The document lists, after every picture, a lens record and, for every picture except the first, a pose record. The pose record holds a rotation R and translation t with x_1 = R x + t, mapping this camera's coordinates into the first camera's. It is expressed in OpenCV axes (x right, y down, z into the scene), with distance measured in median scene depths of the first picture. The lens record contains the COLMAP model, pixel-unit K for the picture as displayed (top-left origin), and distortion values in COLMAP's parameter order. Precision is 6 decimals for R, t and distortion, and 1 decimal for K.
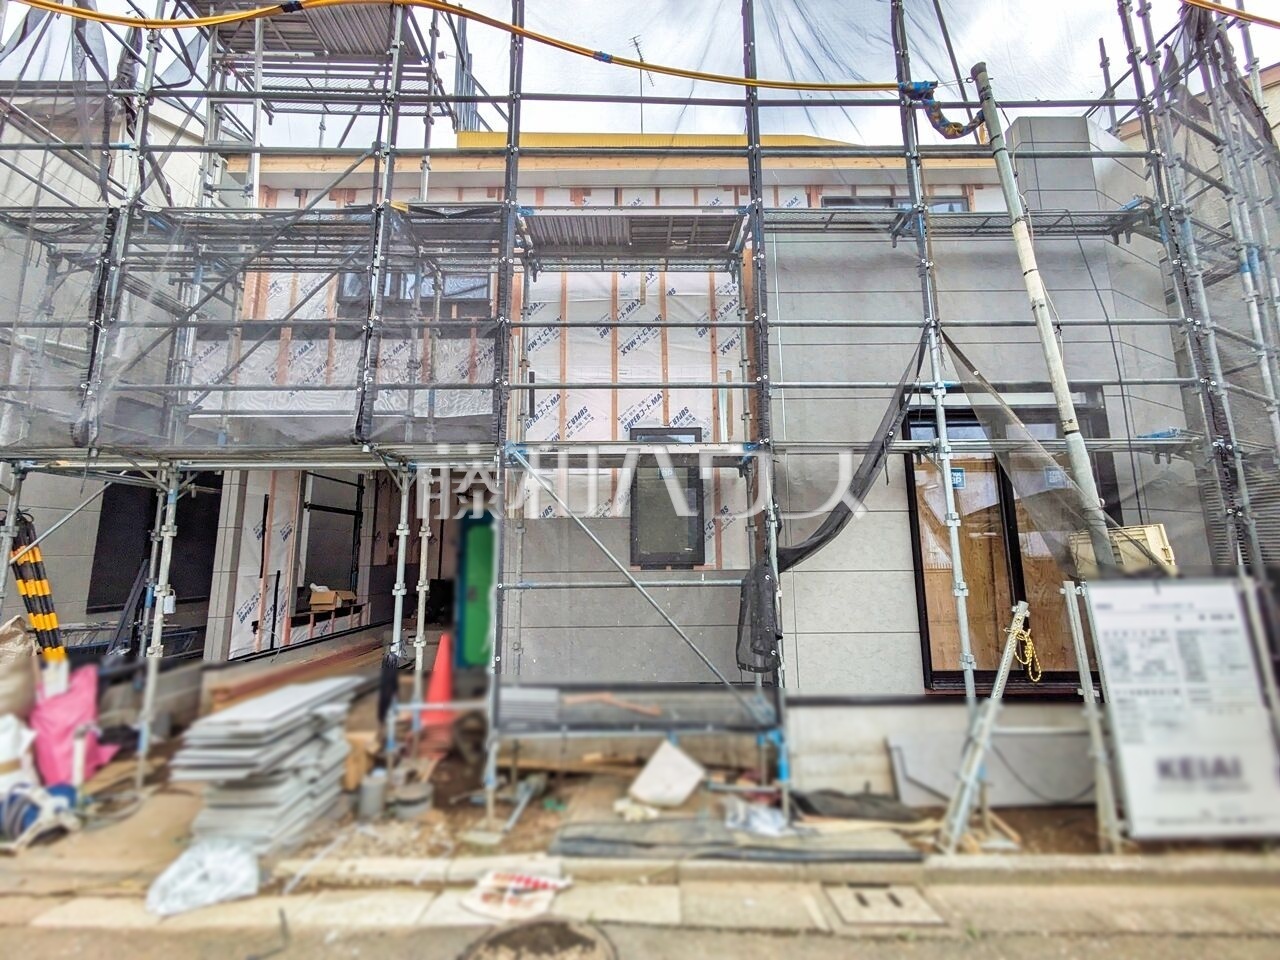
lens RADIAL K [[502.8, 0, 640.3], [0, 502.8, 478.2], [0, 0, 1]] dist [0.002218, 0.001380]
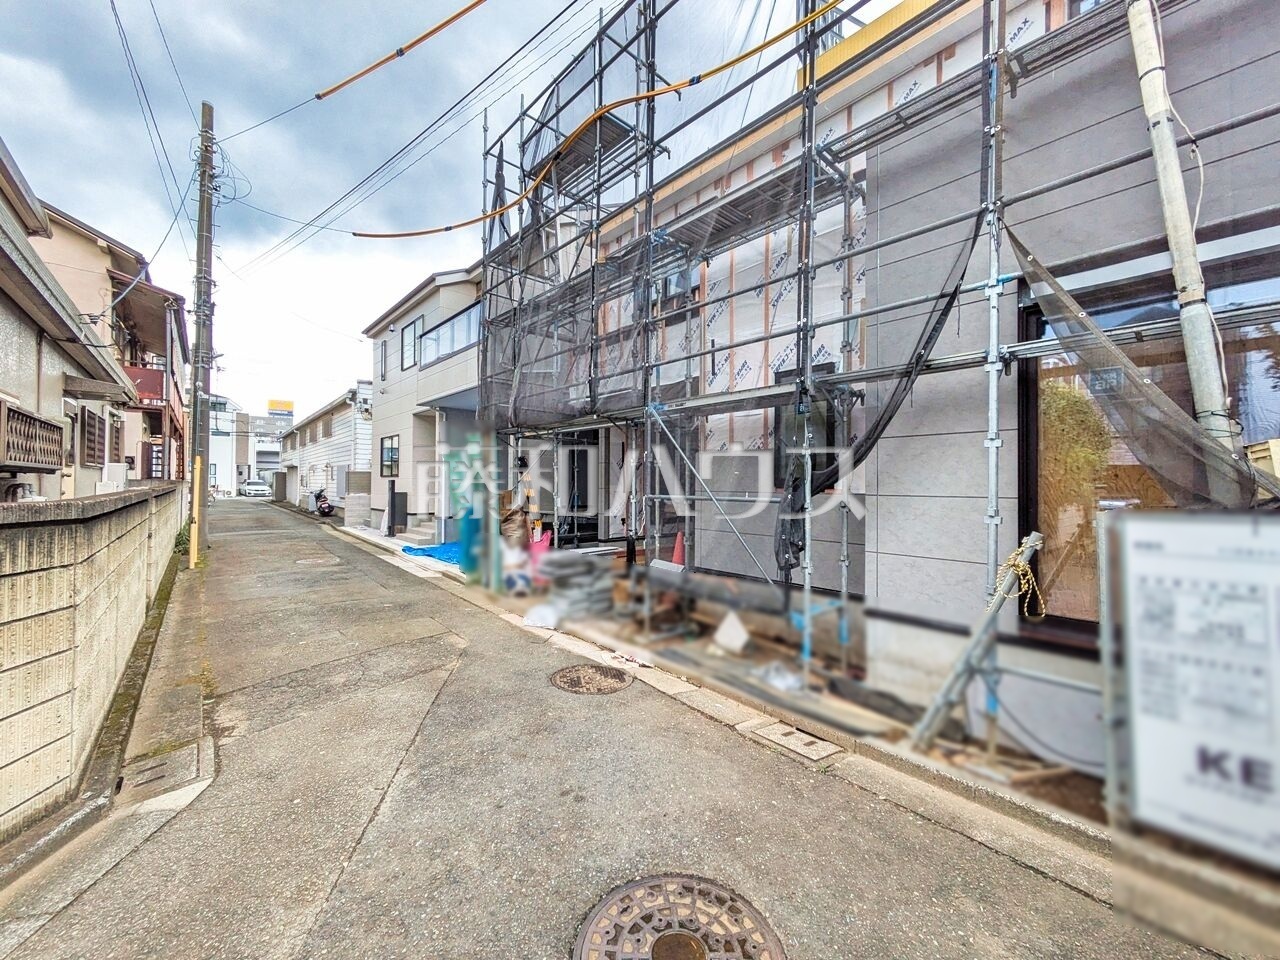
lens RADIAL K [[502.8, 0, 646.1], [0, 502.8, 477.6], [0, 0, 1]] dist [0.002218, 0.001380]
pose [[0.669788, 0.003609, -0.742544, 0.827348], [0.097129, 0.990971, 0.092428, 0.006635], [0.736173, -0.134030, 0.663389, -0.044346]]
